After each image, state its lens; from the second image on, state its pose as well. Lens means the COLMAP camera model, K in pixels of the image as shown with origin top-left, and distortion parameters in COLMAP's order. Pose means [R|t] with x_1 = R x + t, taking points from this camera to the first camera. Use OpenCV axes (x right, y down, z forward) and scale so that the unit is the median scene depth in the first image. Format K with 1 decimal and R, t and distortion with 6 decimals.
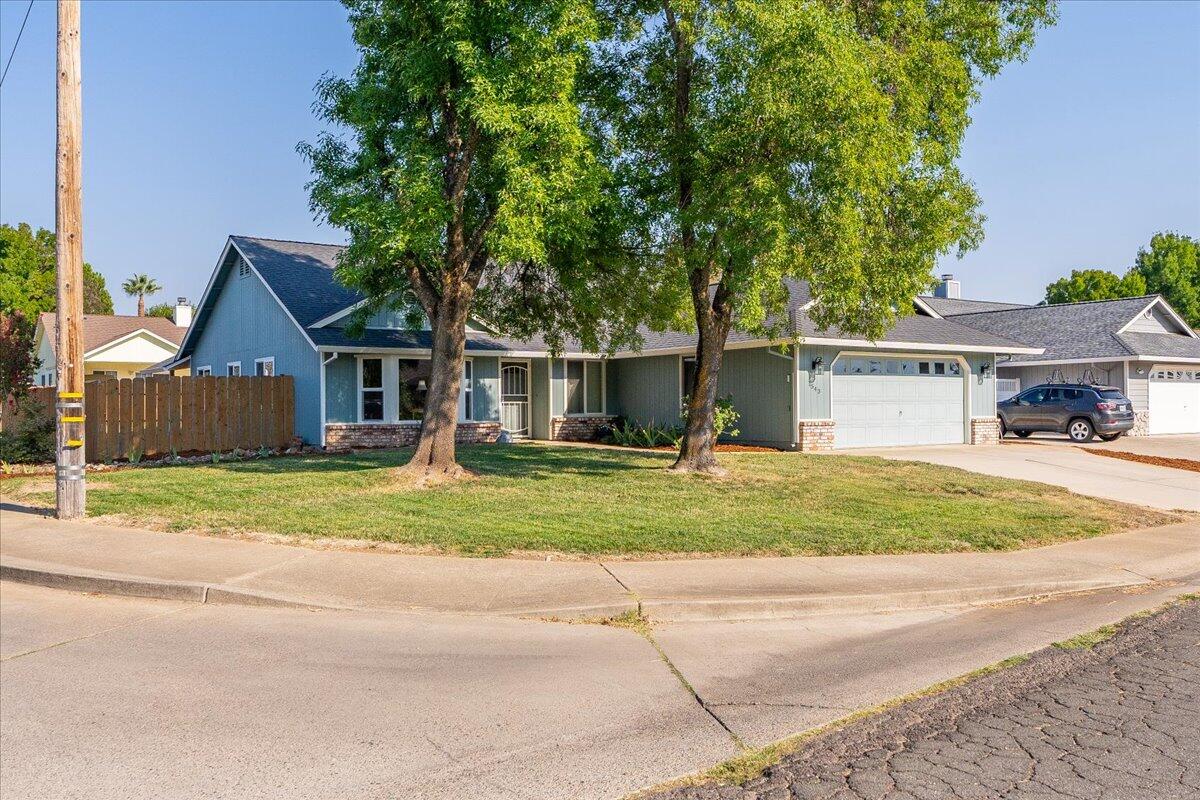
lens RADIAL K [[1075.9, 0, 600.0], [0, 1075.9, 400.0], [0, 0, 1]] dist [0.054263, 0.000208]
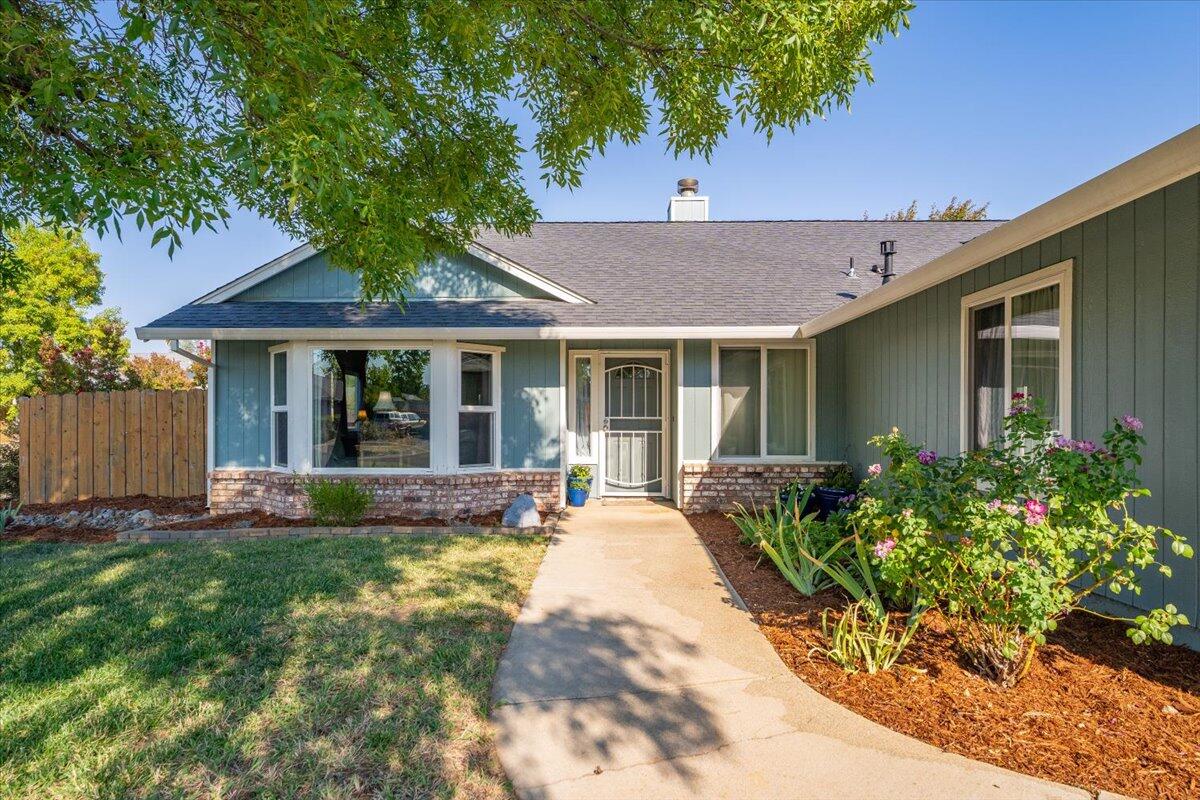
lens RADIAL K [[652.5, 0, 589.1], [0, 652.5, 414.1], [0, 0, 1]] dist [0.004410, 0.000737]
pose [[0.813275, 0.002169, -0.581876, 0.098598], [-0.003410, 0.999994, -0.001038, -0.006438], [0.581870, 0.002829, 0.813277, 0.751886]]
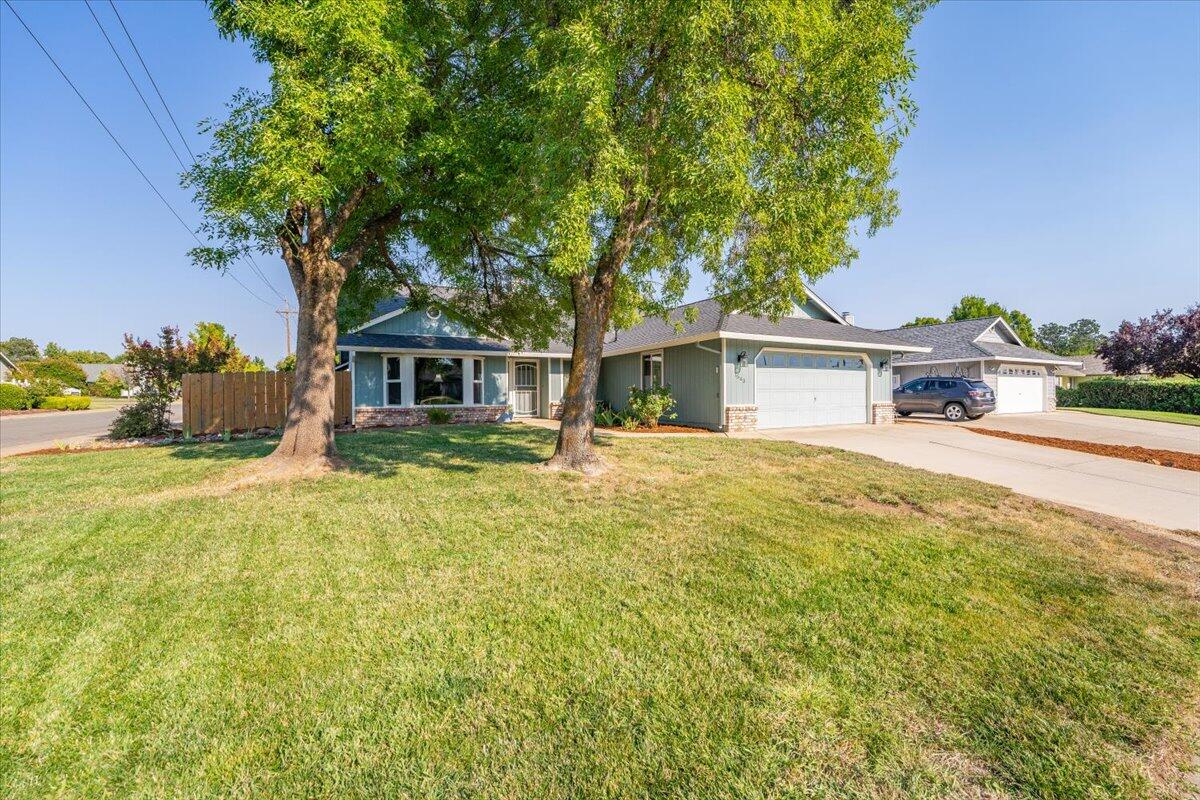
lens RADIAL K [[504.9, 0, 623.2], [0, 504.9, 399.4], [0, 0, 1]] dist [-0.001685, -0.000067]
pose [[0.995539, 0.000548, -0.094354, 0.109385], [0.001005, 0.999865, 0.016408, 0.002493], [0.094351, -0.016430, 0.995403, 0.388102]]
